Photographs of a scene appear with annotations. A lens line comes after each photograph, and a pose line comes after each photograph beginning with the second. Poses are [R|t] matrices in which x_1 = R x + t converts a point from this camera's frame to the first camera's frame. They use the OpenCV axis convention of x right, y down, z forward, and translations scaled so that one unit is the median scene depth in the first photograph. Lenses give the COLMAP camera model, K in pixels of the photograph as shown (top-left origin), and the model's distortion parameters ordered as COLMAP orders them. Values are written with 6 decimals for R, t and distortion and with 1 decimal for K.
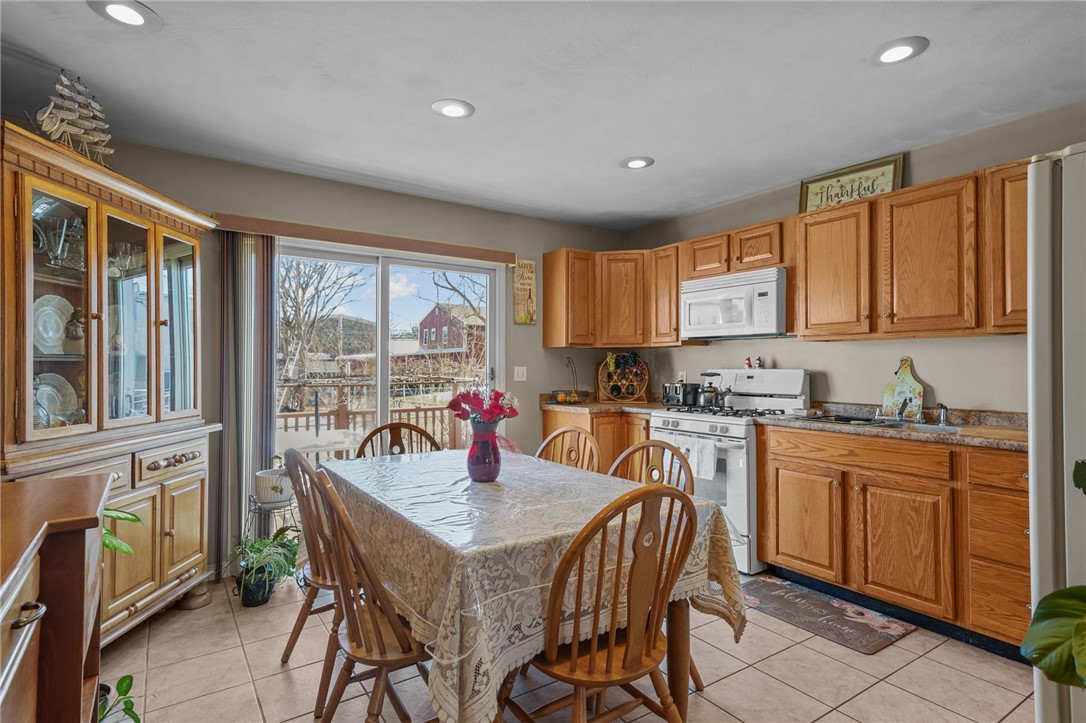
lens RADIAL K [[557.5, 0, 534.7], [0, 557.5, 357.6], [0, 0, 1]] dist [0.017863, -0.000131]
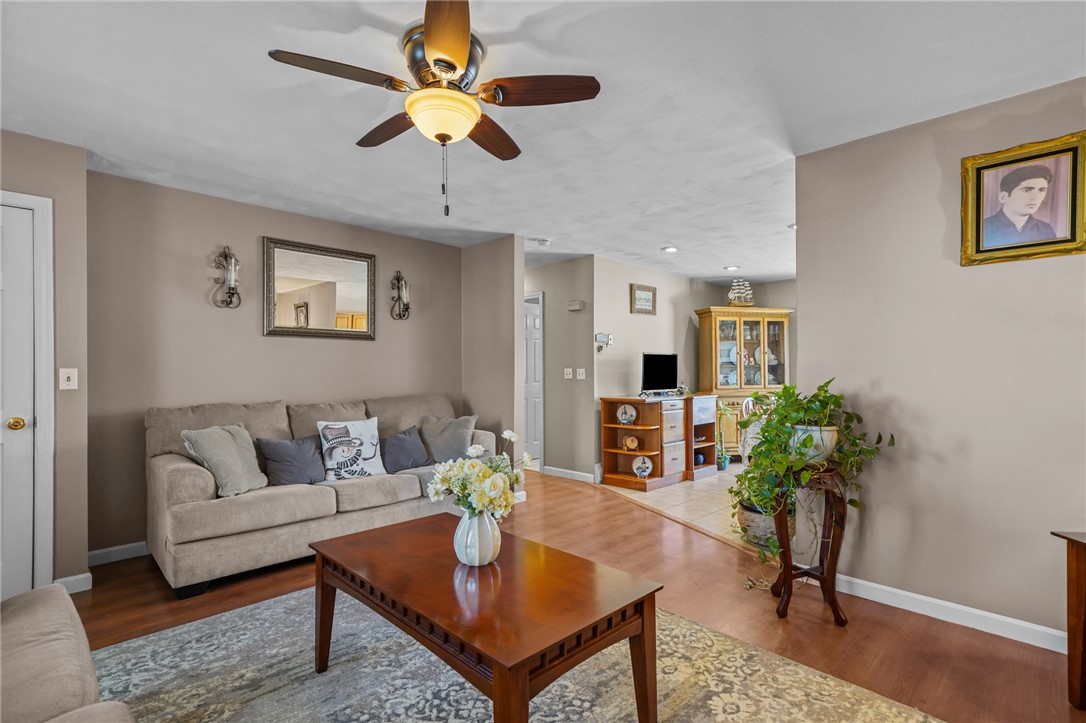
lens RADIAL K [[521.9, 0, 537.8], [0, 521.9, 371.0], [0, 0, 1]] dist [0.016428, 0.000135]
pose [[0.185560, 0.003463, -0.982627, 1.377142], [0.019621, 0.999781, 0.007229, -0.009527], [0.982437, -0.020622, 0.185452, -0.492205]]
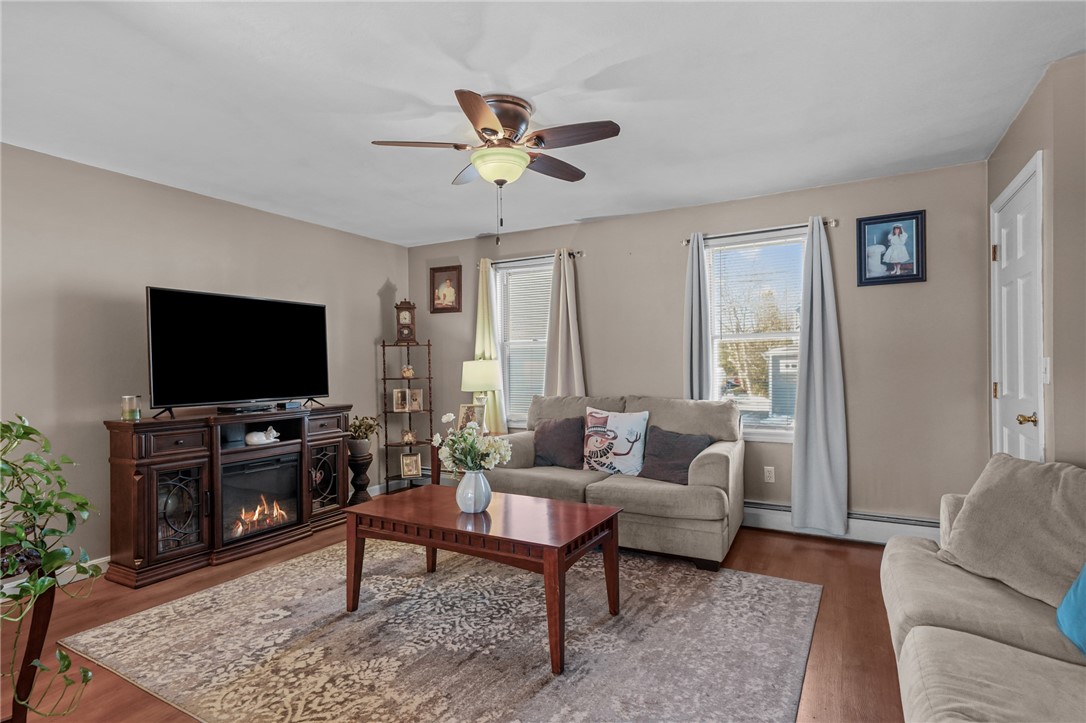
lens RADIAL K [[557.5, 0, 537.8], [0, 557.5, 368.2], [0, 0, 1]] dist [0.017863, -0.000131]
pose [[-0.442126, 0.002216, 0.896950, -0.051158], [-0.003465, 0.999985, -0.004178, -0.001785], [-0.896946, -0.004955, -0.442112, -0.158108]]
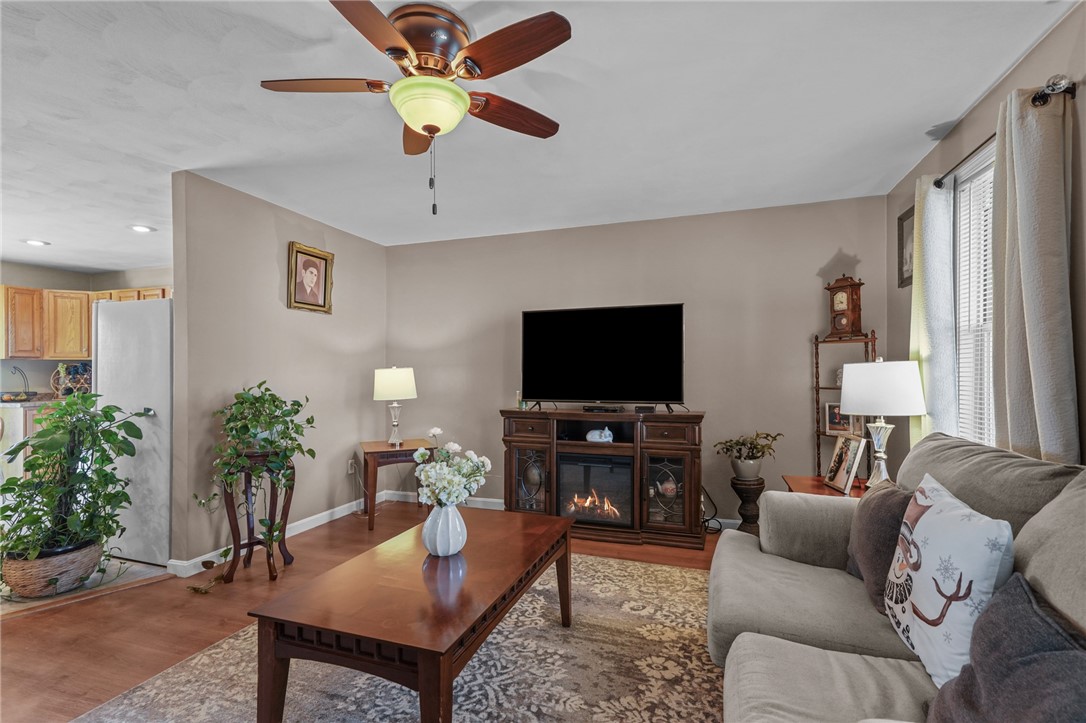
lens RADIAL K [[501.4, 0, 542.9], [0, 501.4, 373.8], [0, 0, 1]] dist [0.012545, 0.002007]
pose [[0.802736, -0.002683, 0.596328, 0.491423], [-0.008320, 0.999842, 0.015697, -0.018305], [-0.596276, -0.017562, 0.802587, -1.026109]]
